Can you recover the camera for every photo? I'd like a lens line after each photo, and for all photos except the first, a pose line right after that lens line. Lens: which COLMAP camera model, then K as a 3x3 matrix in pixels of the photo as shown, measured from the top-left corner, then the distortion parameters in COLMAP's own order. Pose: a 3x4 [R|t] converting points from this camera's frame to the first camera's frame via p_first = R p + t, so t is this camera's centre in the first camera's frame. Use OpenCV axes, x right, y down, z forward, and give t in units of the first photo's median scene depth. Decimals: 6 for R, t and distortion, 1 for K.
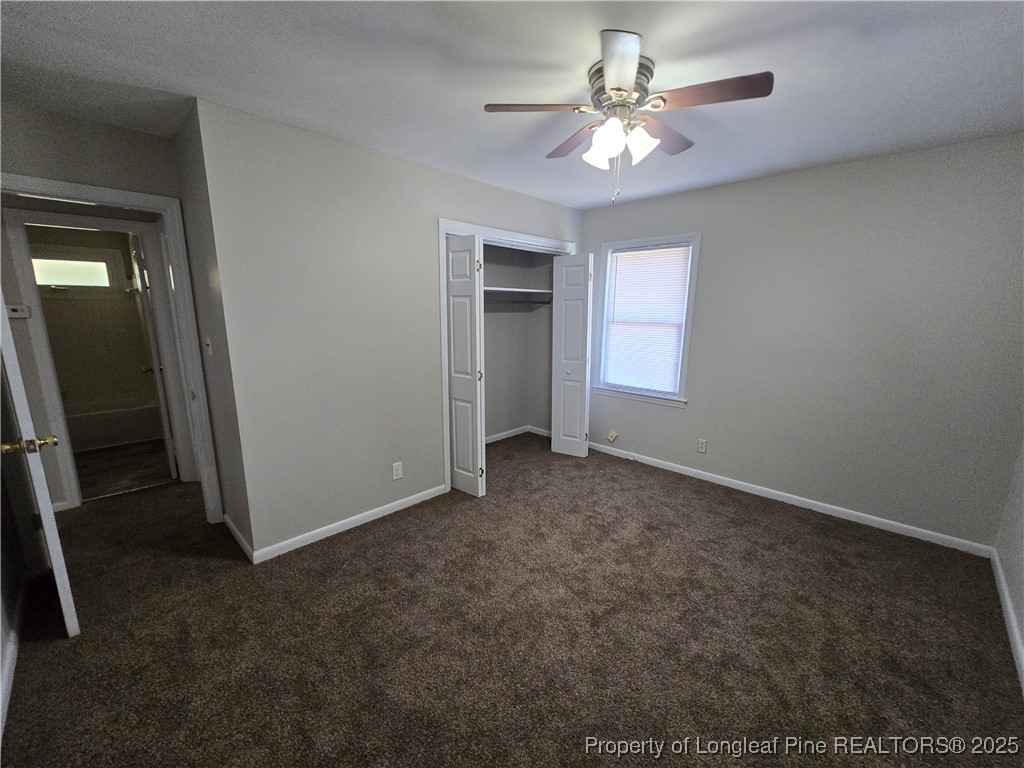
lens RADIAL K [[414.0, 0, 509.3], [0, 414.0, 389.8], [0, 0, 1]] dist [-0.001910, -0.000176]
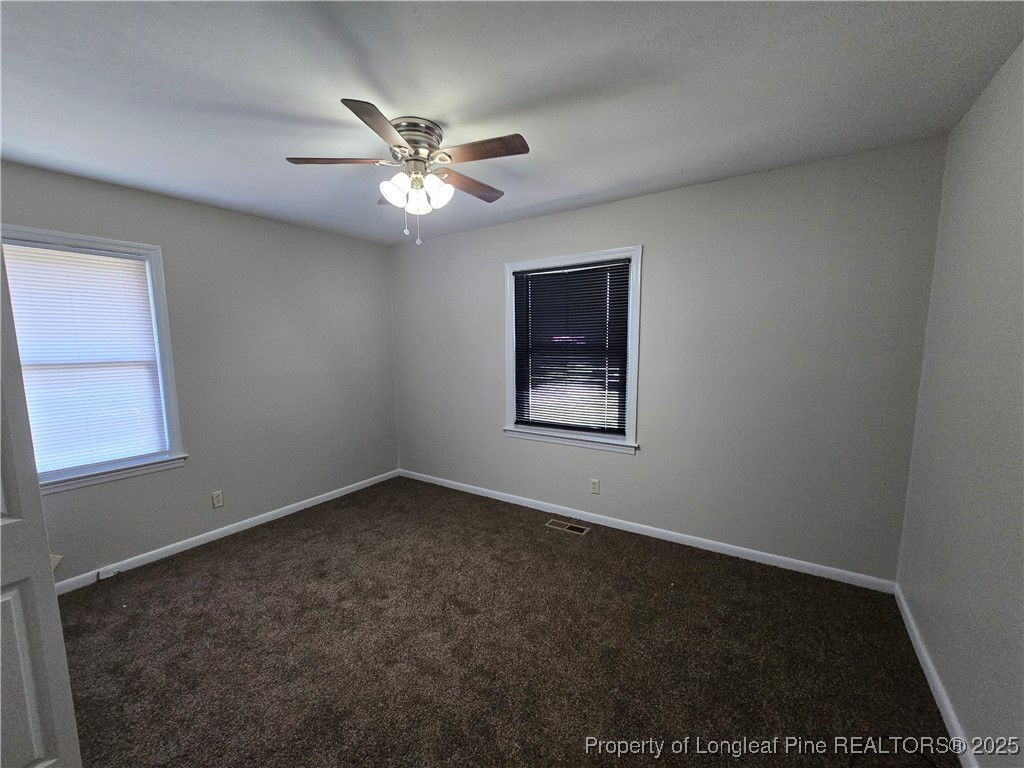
lens RADIAL K [[414.0, 0, 510.3], [0, 414.0, 386.8], [0, 0, 1]] dist [-0.001910, -0.000176]
pose [[-0.183315, -0.112899, 0.976550, -0.544697], [0.191658, 0.970217, 0.148144, -0.120419], [-0.964190, 0.214321, -0.156217, 0.600406]]
